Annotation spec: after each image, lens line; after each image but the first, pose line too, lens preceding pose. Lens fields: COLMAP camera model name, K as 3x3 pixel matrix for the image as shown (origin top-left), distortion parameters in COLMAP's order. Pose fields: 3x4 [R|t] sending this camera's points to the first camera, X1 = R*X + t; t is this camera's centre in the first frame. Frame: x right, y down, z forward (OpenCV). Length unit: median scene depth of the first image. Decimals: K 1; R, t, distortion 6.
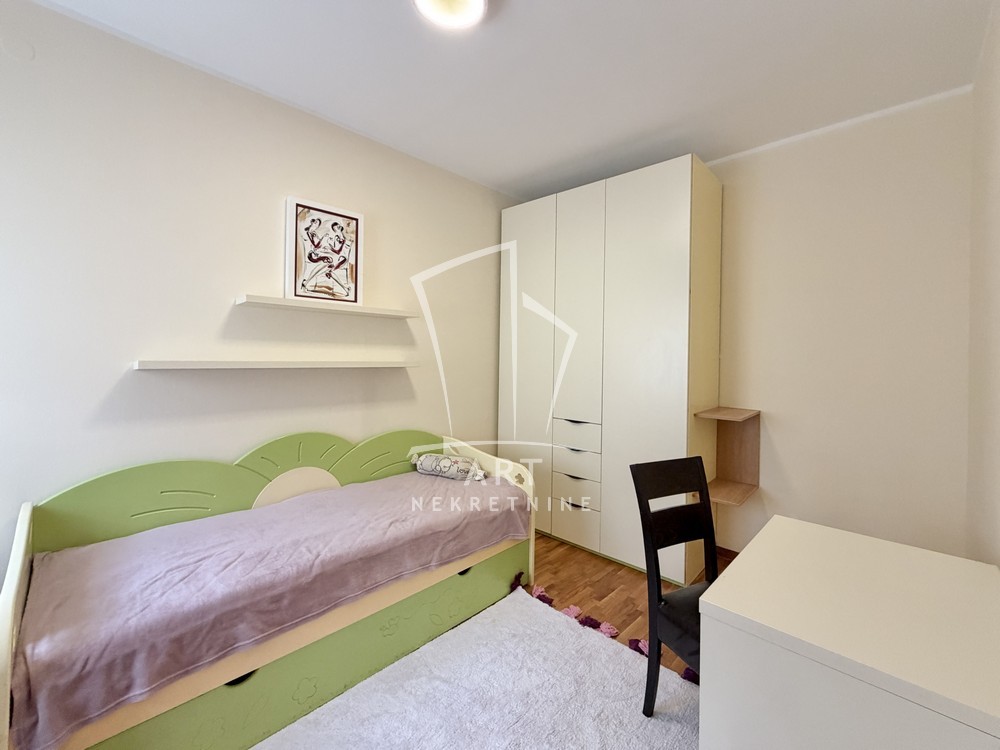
lens RADIAL K [[422.5, 0, 499.8], [0, 422.5, 359.4], [0, 0, 1]] dist [-0.000200, -0.000051]
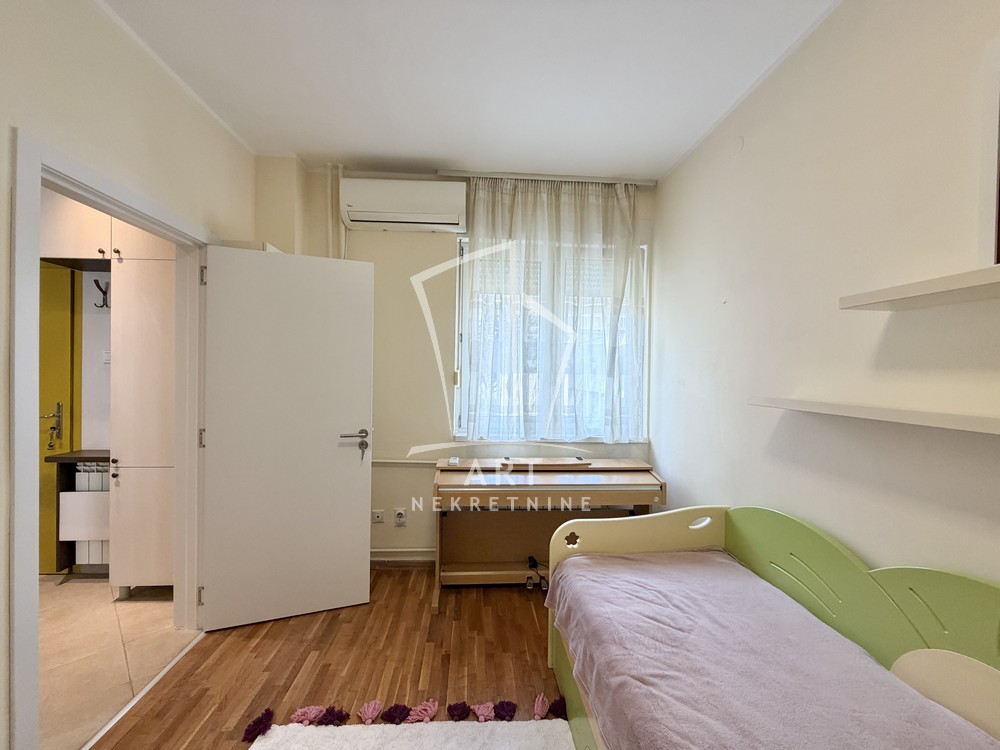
lens RADIAL K [[398.2, 0, 495.5], [0, 398.2, 377.1], [0, 0, 1]] dist [0.000046, -0.000259]
pose [[-0.675814, -0.015233, -0.736915, 0.153200], [-0.032249, 0.999440, 0.008915, -0.021612], [0.736366, 0.029790, -0.675927, 0.868833]]
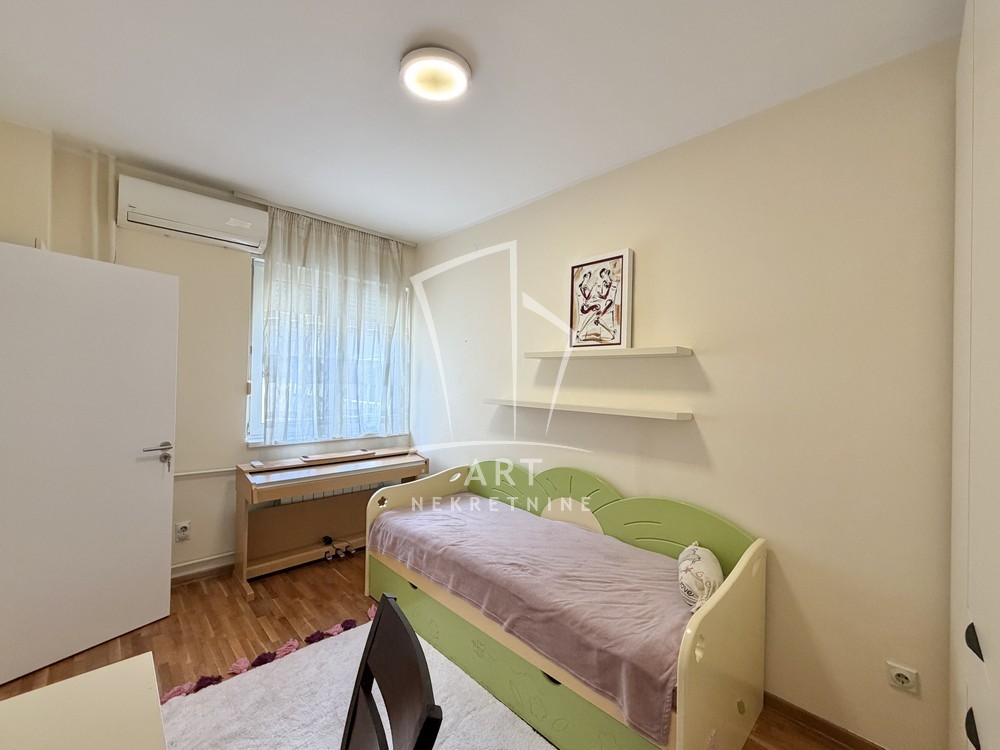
lens RADIAL K [[415.3, 0, 494.4], [0, 415.3, 381.8], [0, 0, 1]] dist [0.000600, -0.000070]
pose [[-0.041891, -0.009113, -0.999081, 0.630282], [-0.031579, 0.999471, -0.007792, -0.038948], [0.998623, 0.031224, -0.042156, 0.814323]]
